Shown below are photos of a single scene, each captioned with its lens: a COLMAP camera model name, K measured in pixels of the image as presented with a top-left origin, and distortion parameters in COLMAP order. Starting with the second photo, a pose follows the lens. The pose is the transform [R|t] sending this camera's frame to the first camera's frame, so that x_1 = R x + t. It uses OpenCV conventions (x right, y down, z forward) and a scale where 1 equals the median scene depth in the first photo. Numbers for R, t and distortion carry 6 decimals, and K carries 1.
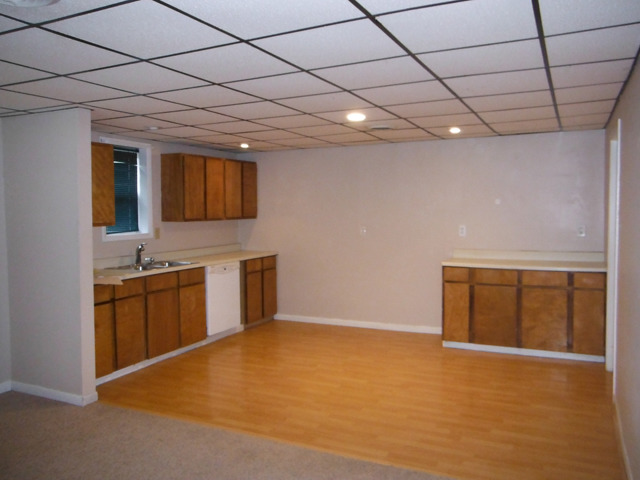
lens RADIAL K [[542.7, 0, 320.0], [0, 542.7, 240.0], [0, 0, 1]] dist [0.000072, 0.001838]
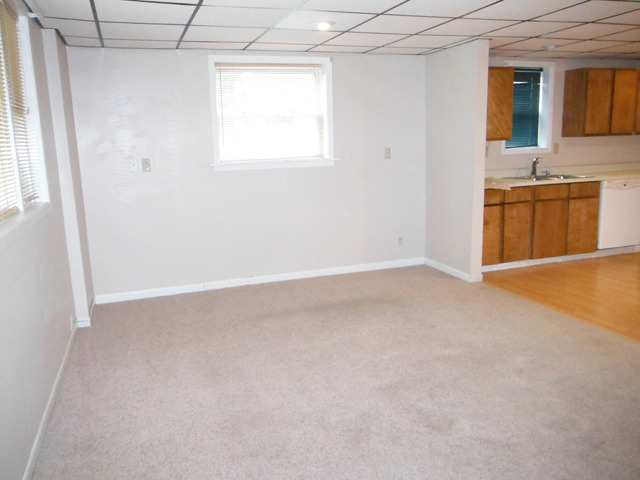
lens RADIAL K [[542.7, 0, 320.0], [0, 542.7, 240.0], [0, 0, 1]] dist [0.000072, 0.001838]
pose [[0.721852, 0.108928, -0.683421, 0.123471], [-0.014226, 0.989662, 0.142713, 0.022289], [0.691901, -0.093295, 0.715939, -0.106470]]
